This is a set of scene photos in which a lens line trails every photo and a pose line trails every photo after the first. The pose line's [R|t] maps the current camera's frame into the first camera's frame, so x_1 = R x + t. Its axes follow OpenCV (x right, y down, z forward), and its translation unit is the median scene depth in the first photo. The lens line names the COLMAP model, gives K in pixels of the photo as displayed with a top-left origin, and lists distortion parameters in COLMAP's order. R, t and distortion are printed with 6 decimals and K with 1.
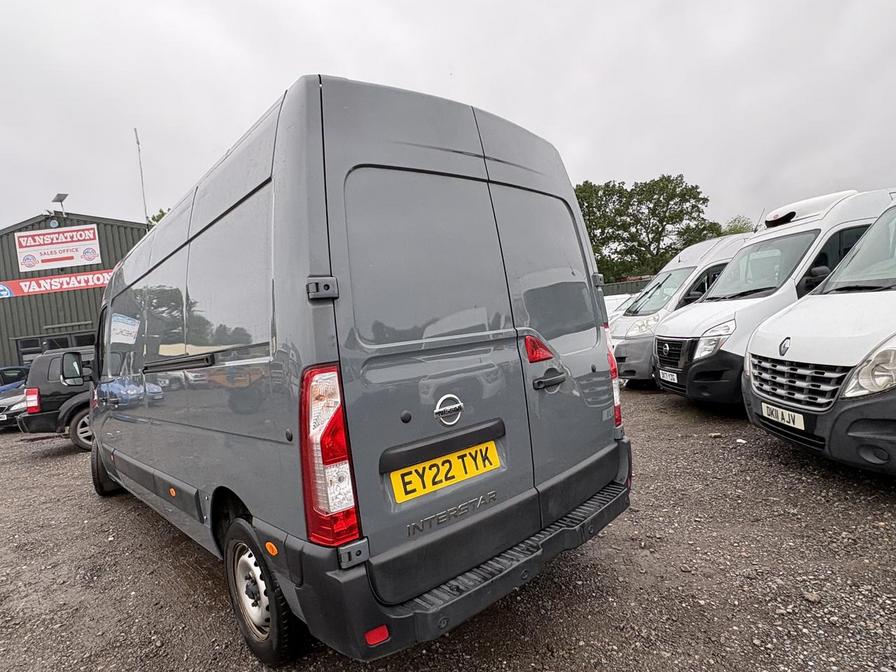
lens RADIAL K [[492.3, 0, 445.7], [0, 492.3, 335.8], [0, 0, 1]] dist [0.001889, -0.000133]
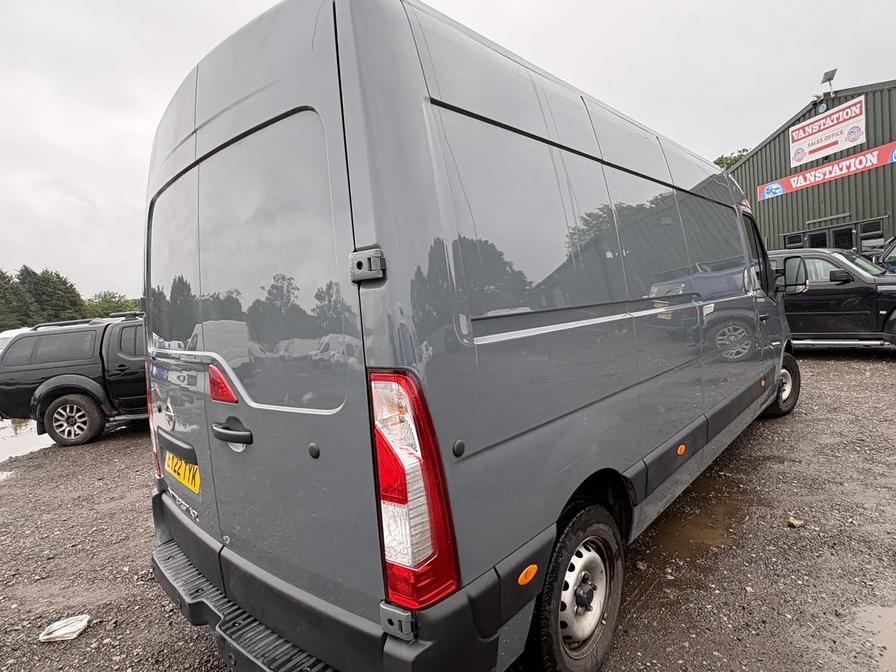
lens RADIAL K [[492.3, 0, 445.7], [0, 492.3, 335.8], [0, 0, 1]] dist [0.001889, -0.000133]
pose [[0.077885, 0.181142, -0.980368, 0.140623], [0.063696, 0.980442, 0.186216, -0.024416], [0.994926, -0.076949, 0.064823, 0.198507]]
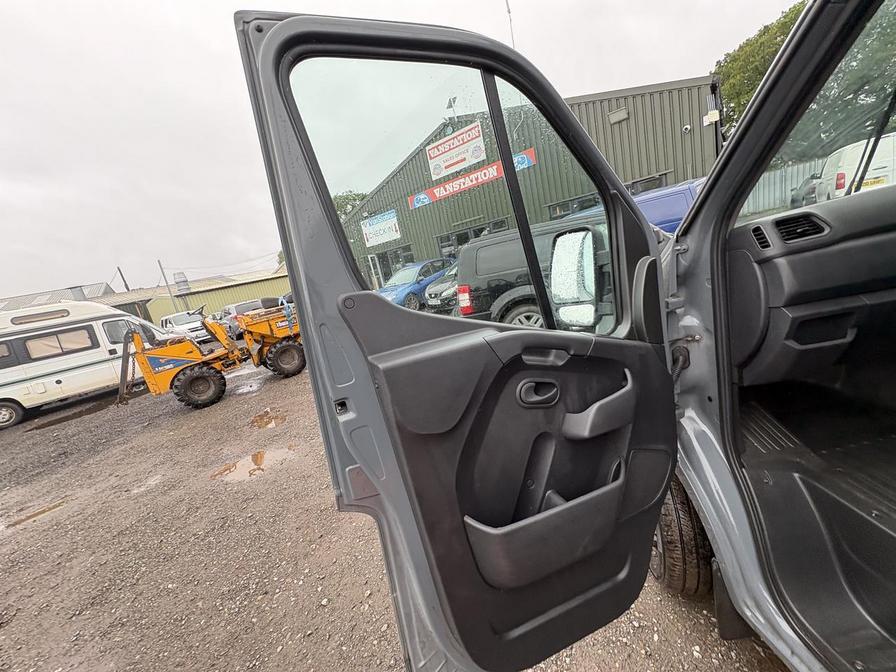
lens RADIAL K [[356.0, 0, 449.0], [0, 356.0, 335.8], [0, 0, 1]] dist [-0.000492, 0.000227]
pose [[0.770057, 0.090261, -0.631558, -0.225123], [0.106850, 0.957711, 0.267155, 0.010651], [0.628964, -0.273207, 0.727848, 0.260365]]
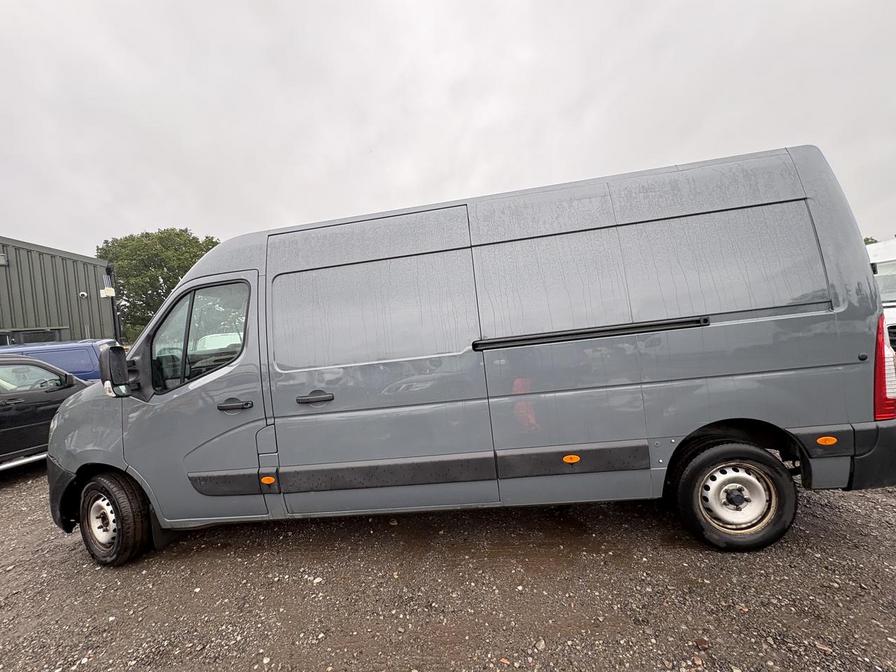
lens RADIAL K [[356.0, 0, 449.0], [0, 356.0, 335.8], [0, 0, 1]] dist [-0.000492, 0.000227]
pose [[0.766665, 0.034051, 0.641144, -0.227550], [0.020984, 0.996730, -0.078028, 0.020372], [-0.641704, 0.073275, 0.763444, 0.116785]]
